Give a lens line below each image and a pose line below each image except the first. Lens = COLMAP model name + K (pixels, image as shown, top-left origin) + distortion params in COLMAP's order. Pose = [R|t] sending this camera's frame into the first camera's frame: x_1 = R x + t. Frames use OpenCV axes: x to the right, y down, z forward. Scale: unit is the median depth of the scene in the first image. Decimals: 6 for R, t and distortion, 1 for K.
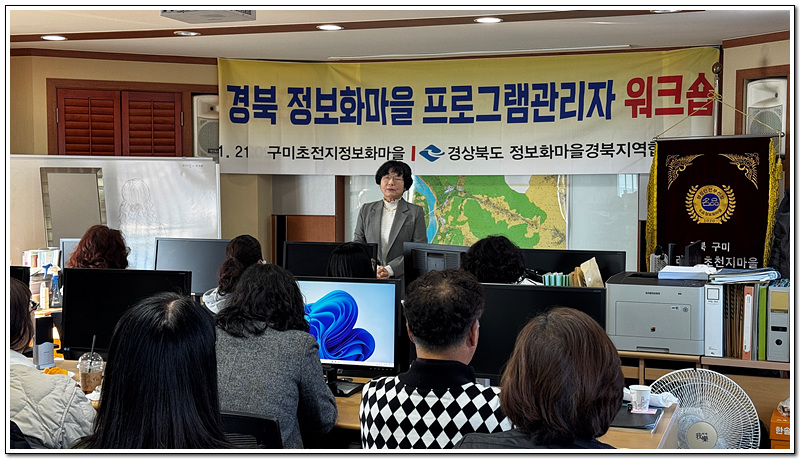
lens RADIAL K [[1091.4, 0, 400.0], [0, 1091.4, 229.5], [0, 0, 1]] dist [0.152932, -0.030796]
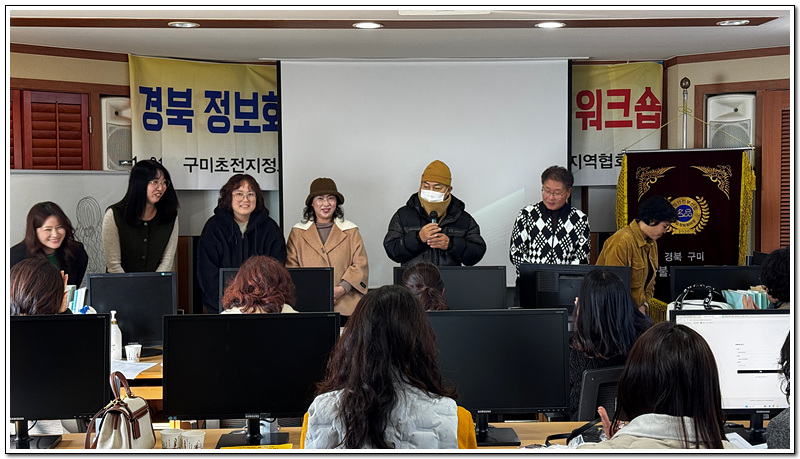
lens RADIAL K [[1092.5, 0, 393.2], [0, 1092.5, 227.9], [0, 0, 1]] dist [0.158738, -0.080806]
pose [[0.924865, -0.023648, 0.379559, -0.310115], [0.027707, 0.999602, -0.005235, -0.011392], [-0.379284, 0.015358, 0.925153, 0.134644]]
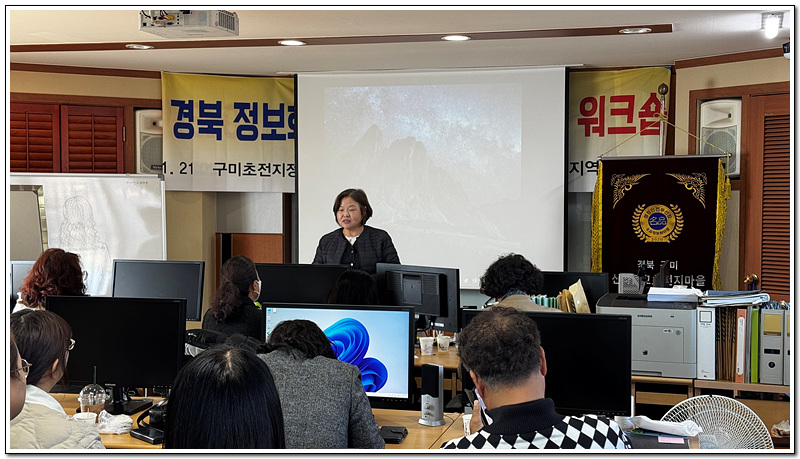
lens RADIAL K [[1092.5, 0, 393.2], [0, 1092.5, 227.9], [0, 0, 1]] dist [0.158738, -0.080806]
pose [[0.996434, -0.001287, 0.084371, -0.045258], [0.002395, 0.999912, -0.013039, -0.005157], [-0.084346, 0.013195, 0.996349, 0.016437]]
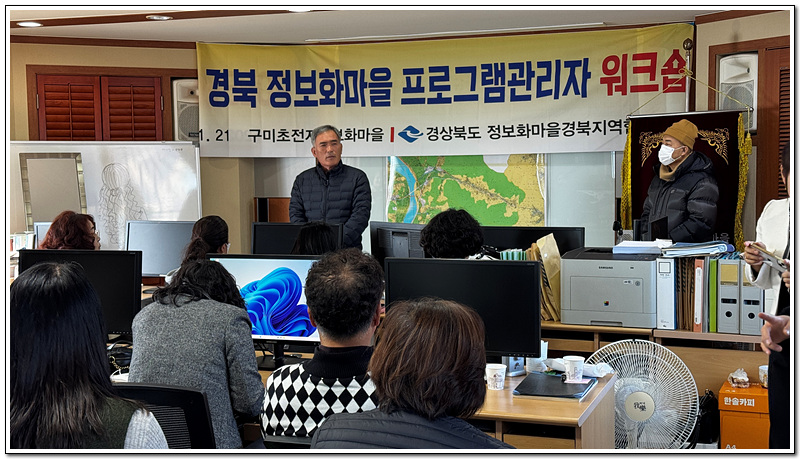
lens RADIAL K [[1092.5, 0, 393.2], [0, 1092.5, 227.9], [0, 0, 1]] dist [0.158738, -0.080806]
pose [[0.999770, -0.012911, -0.017148, 0.029615], [0.013131, 0.999832, 0.012809, 0.003363], [0.016979, -0.013031, 0.999771, -0.006703]]
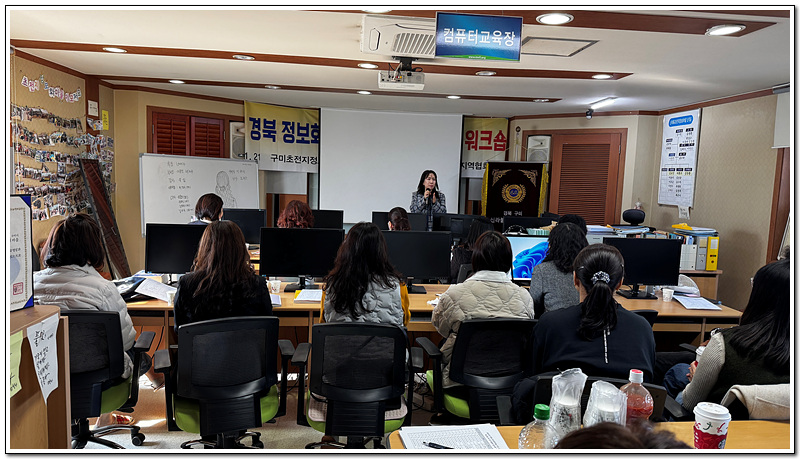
lens RADIAL K [[547.8, 0, 400.0], [0, 547.8, 229.5], [0, 0, 1]] dist [0.155779, -0.273554]
pose [[0.907252, -0.009833, 0.420472, -0.317115], [-0.013906, 0.998479, 0.053356, -0.006260], [-0.420357, -0.054255, 0.905735, 0.109706]]
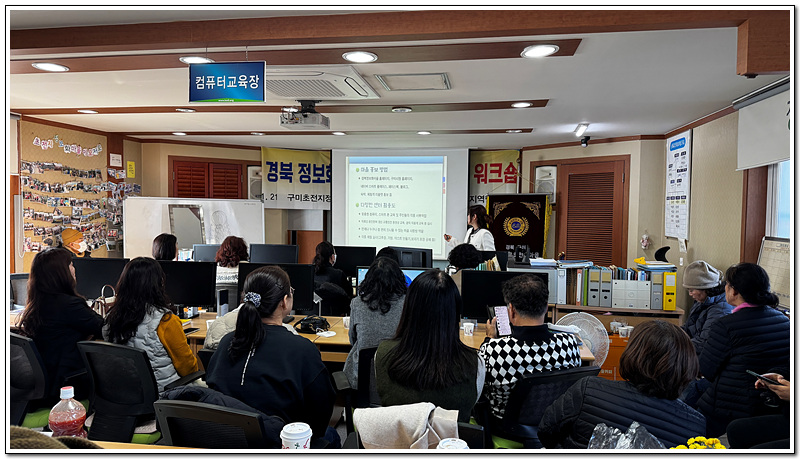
lens RADIAL K [[545.4, 0, 395.7], [0, 545.4, 231.1], [0, 0, 1]] dist [0.136284, -0.220450]
pose [[0.984239, 0.003571, 0.176809, -0.107757], [-0.002320, 0.999971, -0.007284, -0.005844], [-0.176829, 0.006759, 0.984218, 0.035084]]
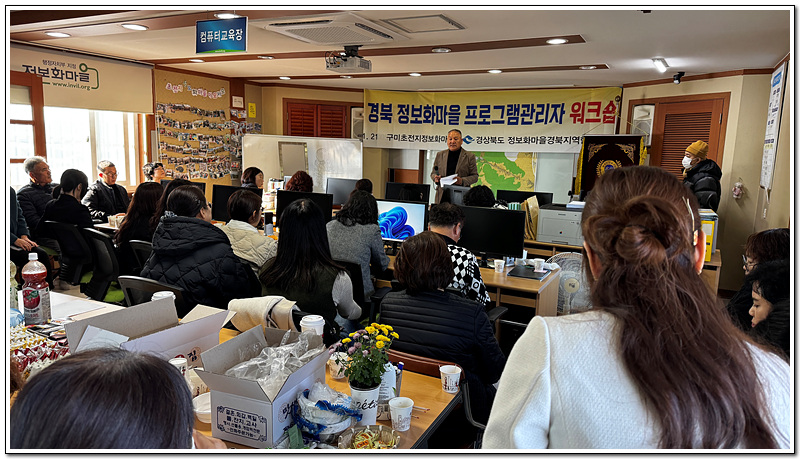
lens RADIAL K [[546.4, 0, 394.3], [0, 546.4, 230.7], [0, 0, 1]] dist [0.197673, -0.410658]
pose [[0.990482, 0.050373, -0.128093, 0.033410], [-0.037465, 0.994154, 0.101259, -0.001932], [0.132445, -0.095496, 0.986579, -0.019715]]
